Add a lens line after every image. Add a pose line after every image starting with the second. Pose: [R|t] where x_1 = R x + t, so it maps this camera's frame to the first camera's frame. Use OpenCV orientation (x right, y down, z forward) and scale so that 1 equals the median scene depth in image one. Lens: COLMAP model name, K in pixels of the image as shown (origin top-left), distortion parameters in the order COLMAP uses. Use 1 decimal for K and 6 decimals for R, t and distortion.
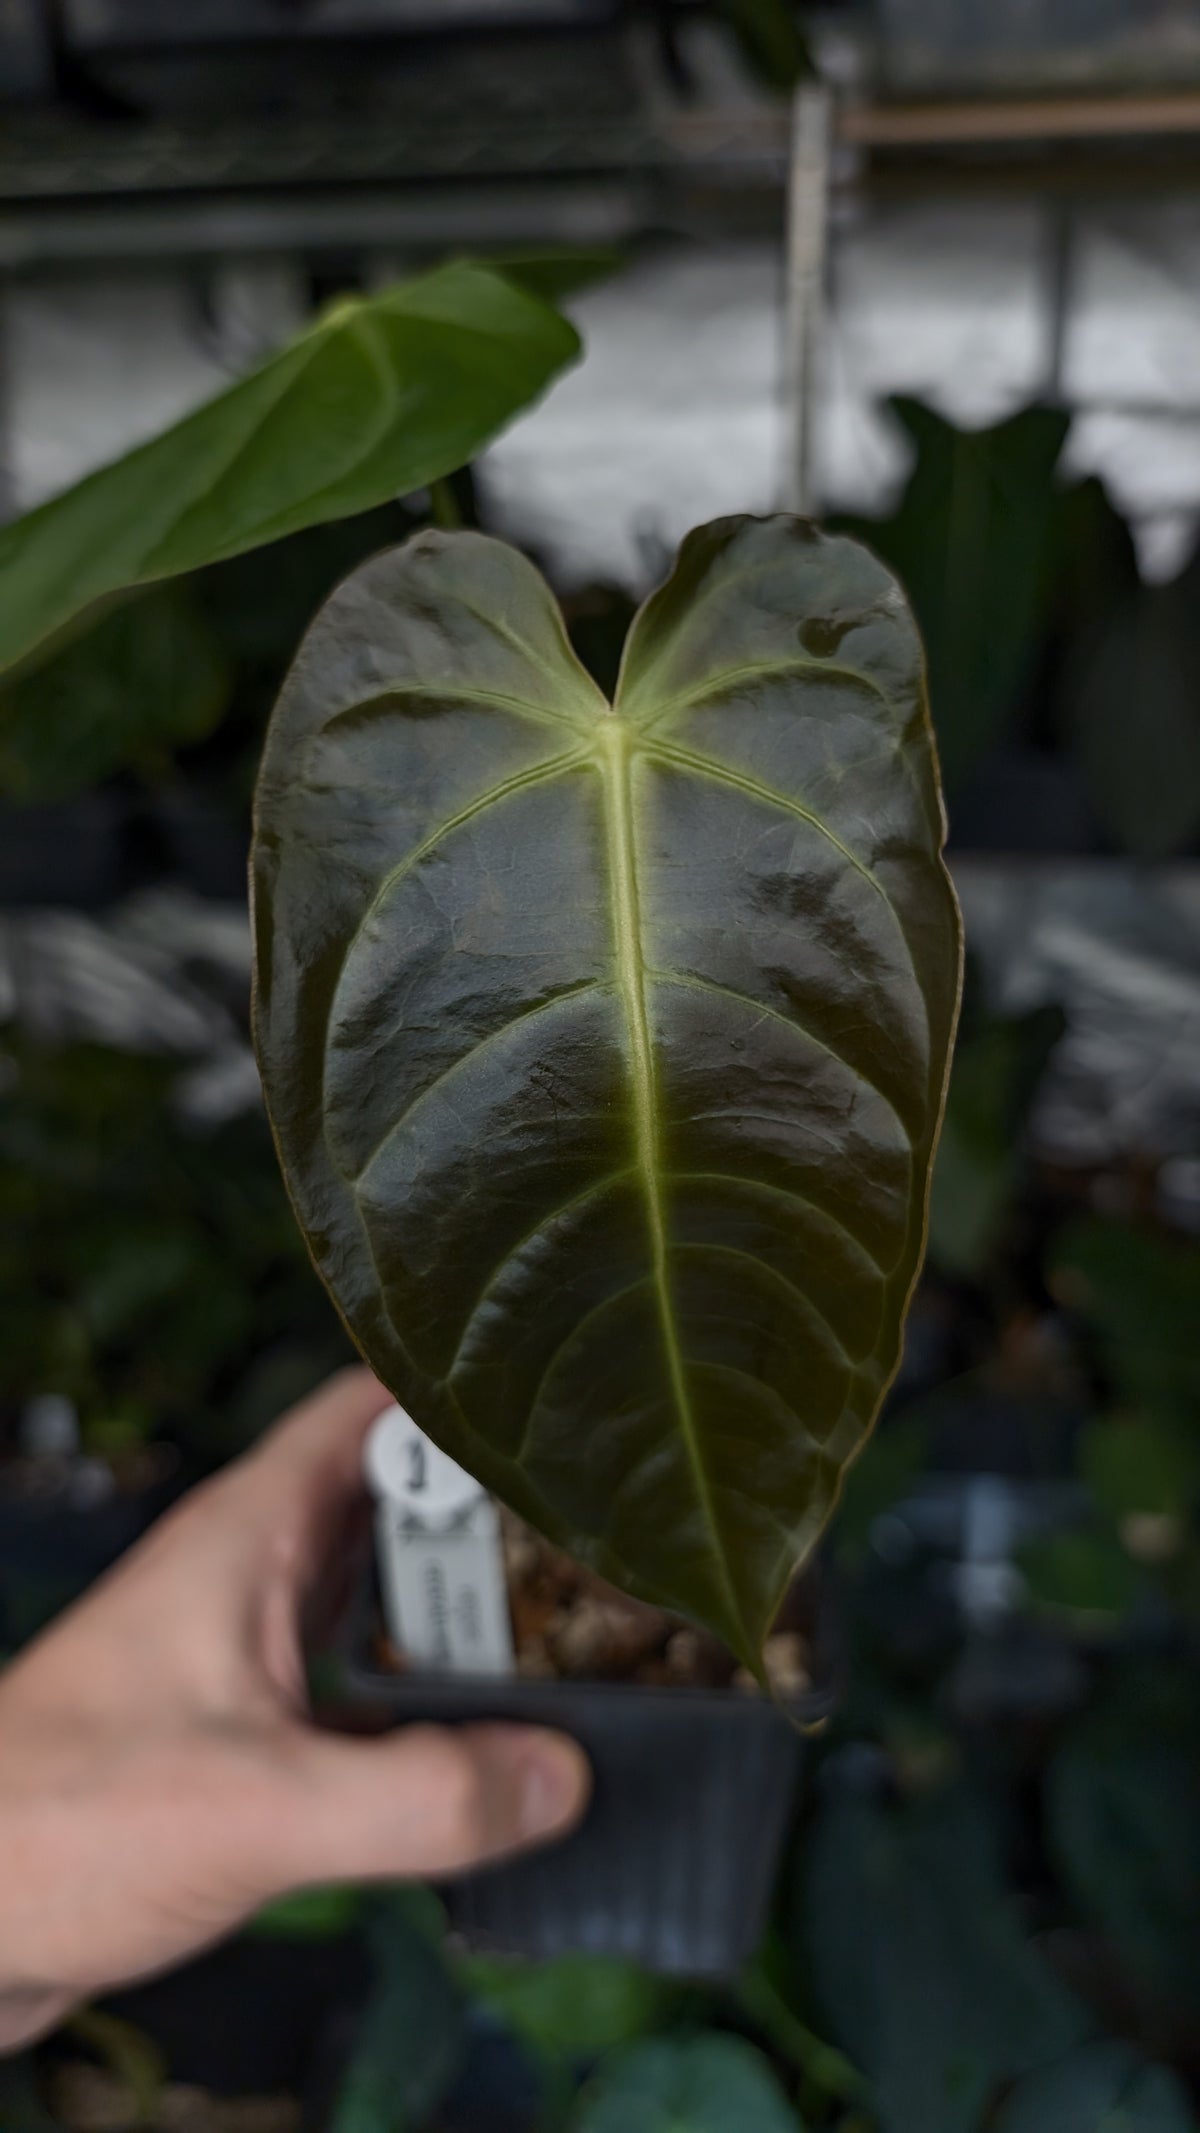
lens RADIAL K [[1620.8, 0, 598.1], [0, 1620.8, 1066.2], [0, 0, 1]] dist [-0.025106, 0.000124]
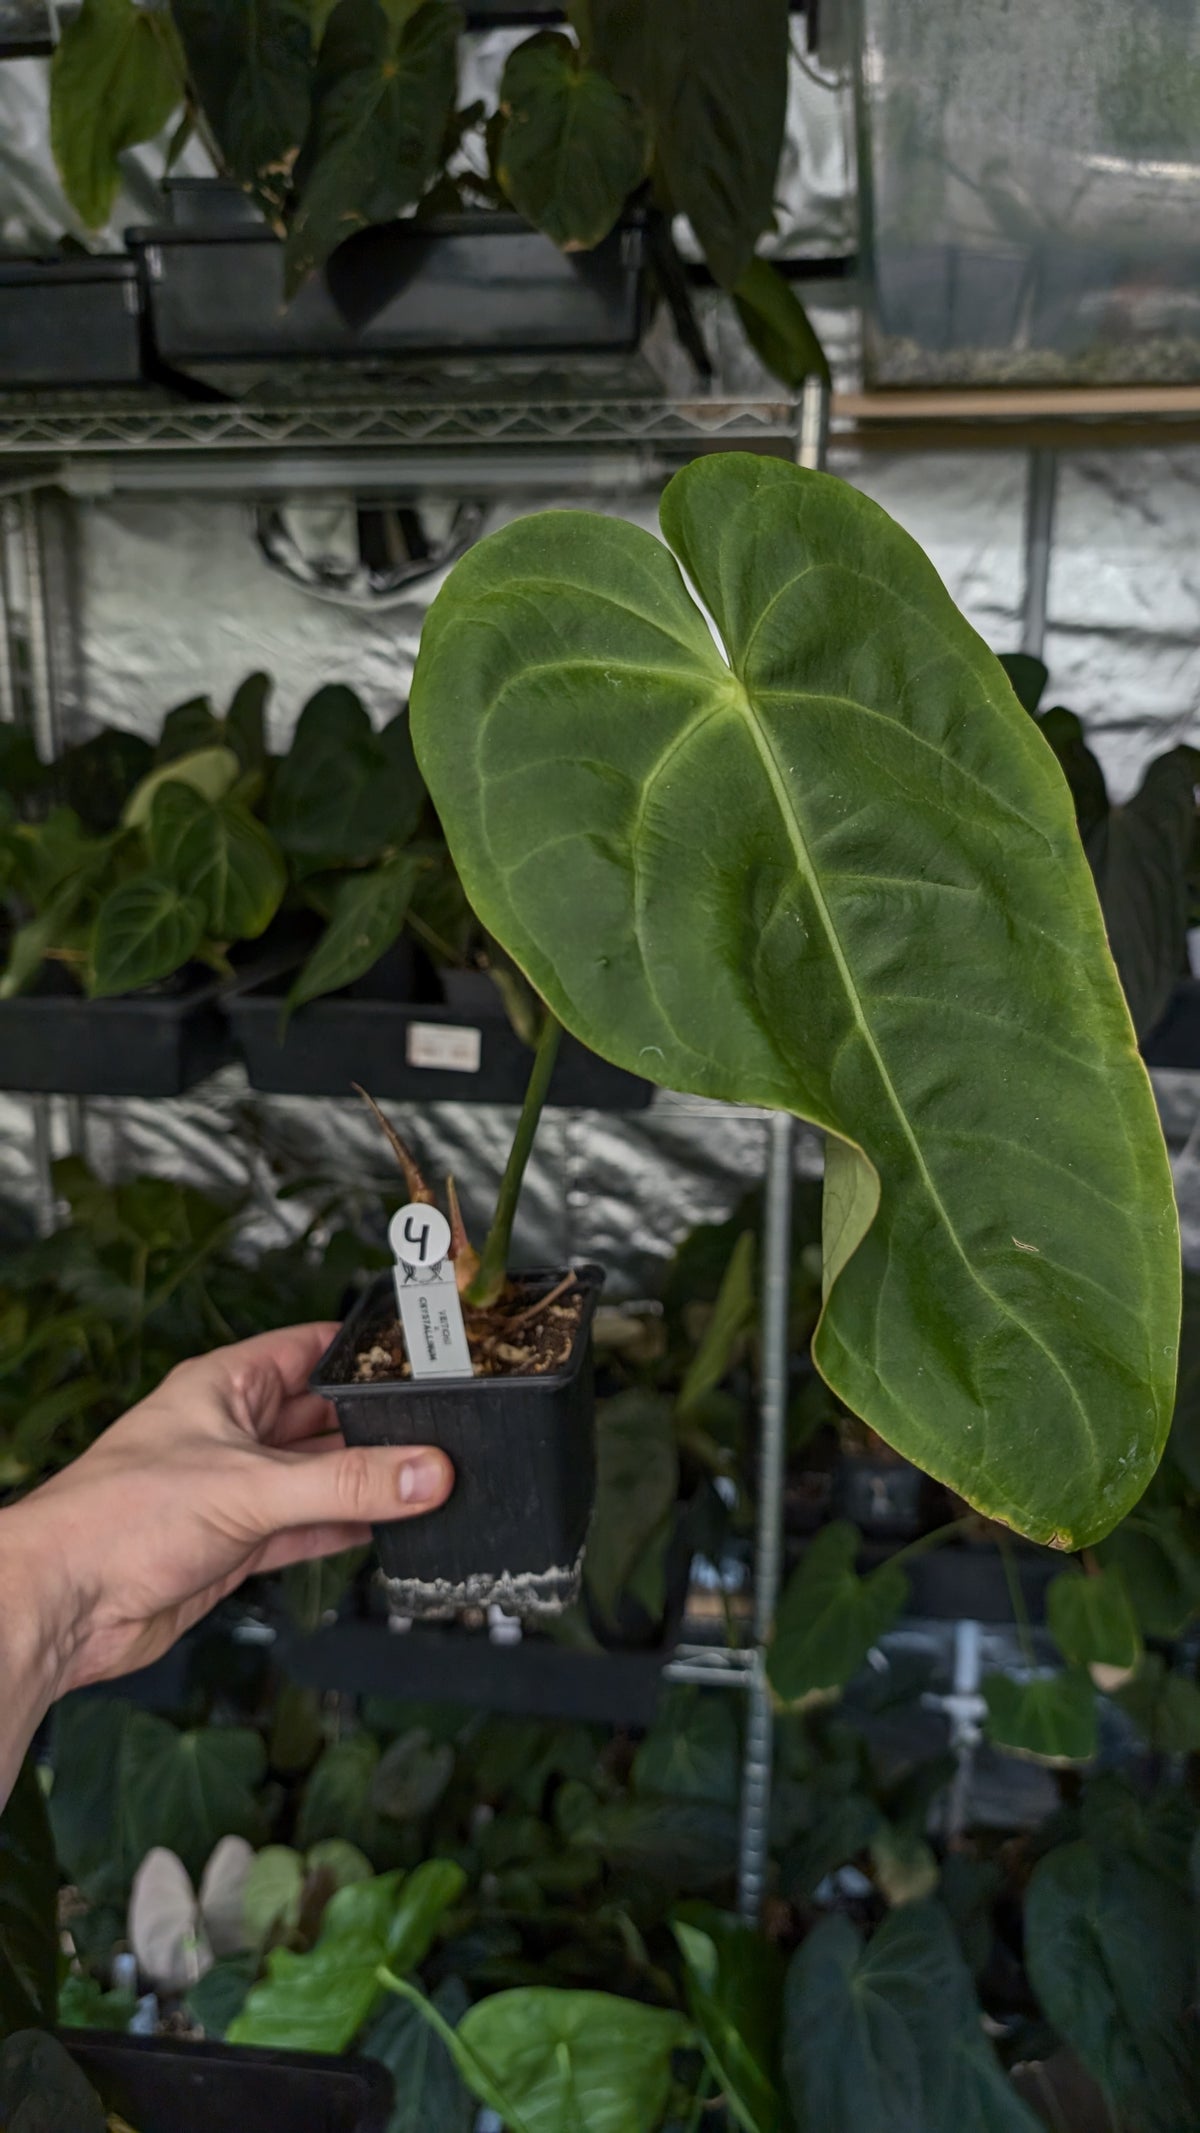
lens RADIAL K [[1620.8, 0, 606.8], [0, 1620.8, 1049.0], [0, 0, 1]] dist [-0.025106, 0.000124]
pose [[0.999813, 0.017228, -0.008745, 0.006032], [-0.017699, 0.998216, -0.057014, -0.057819], [0.007747, 0.057158, 0.998335, -0.097366]]
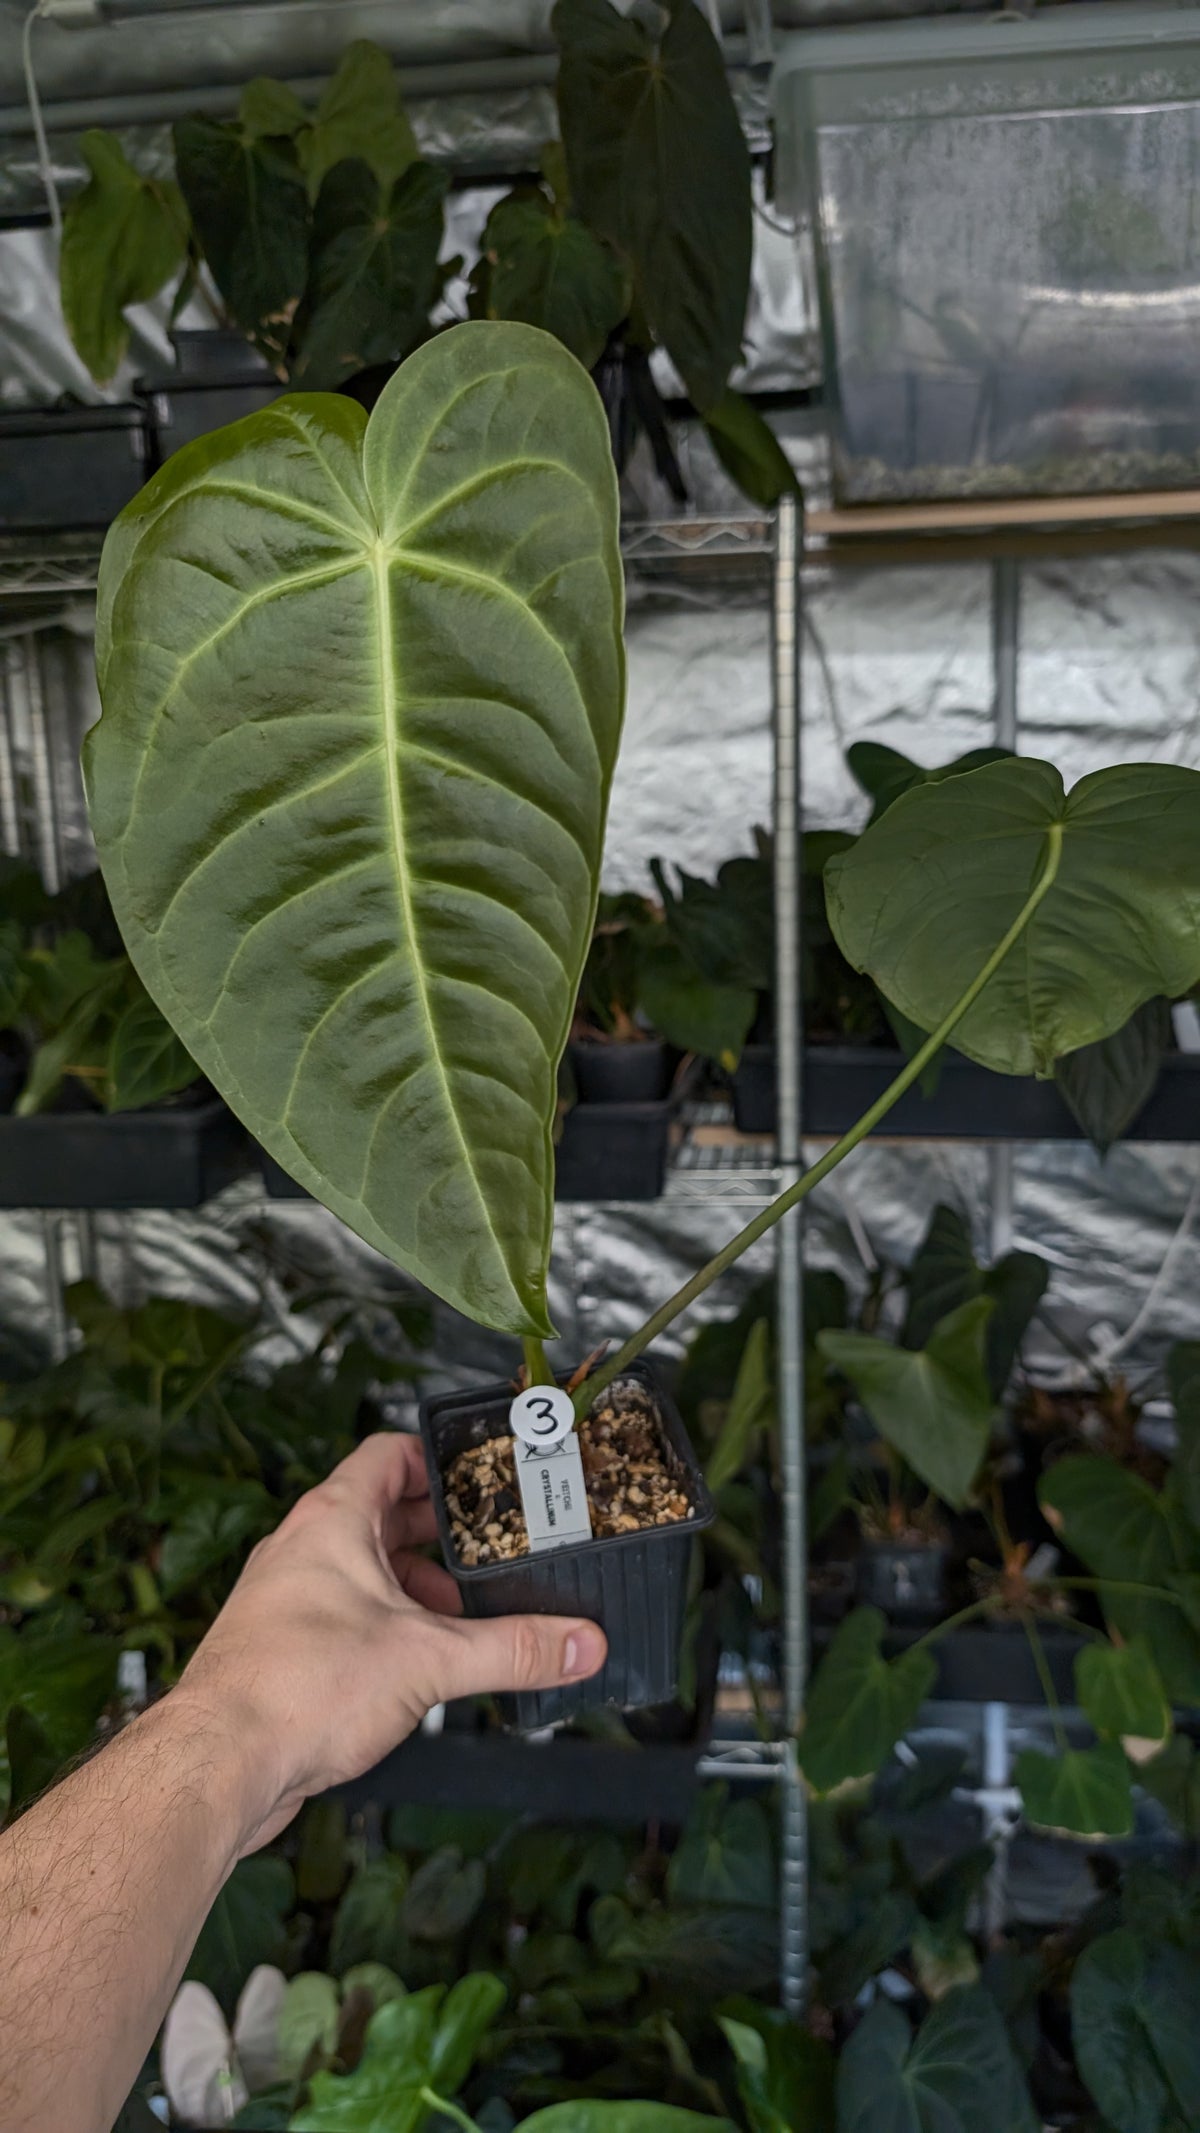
lens RADIAL K [[1620.8, 0, 622.5], [0, 1620.8, 1064.8], [0, 0, 1]] dist [-0.025106, 0.000124]
pose [[0.999683, -0.022895, 0.010432, -0.007977], [0.024038, 0.991572, -0.127311, -0.033905], [-0.007429, 0.127522, 0.991808, -0.120650]]
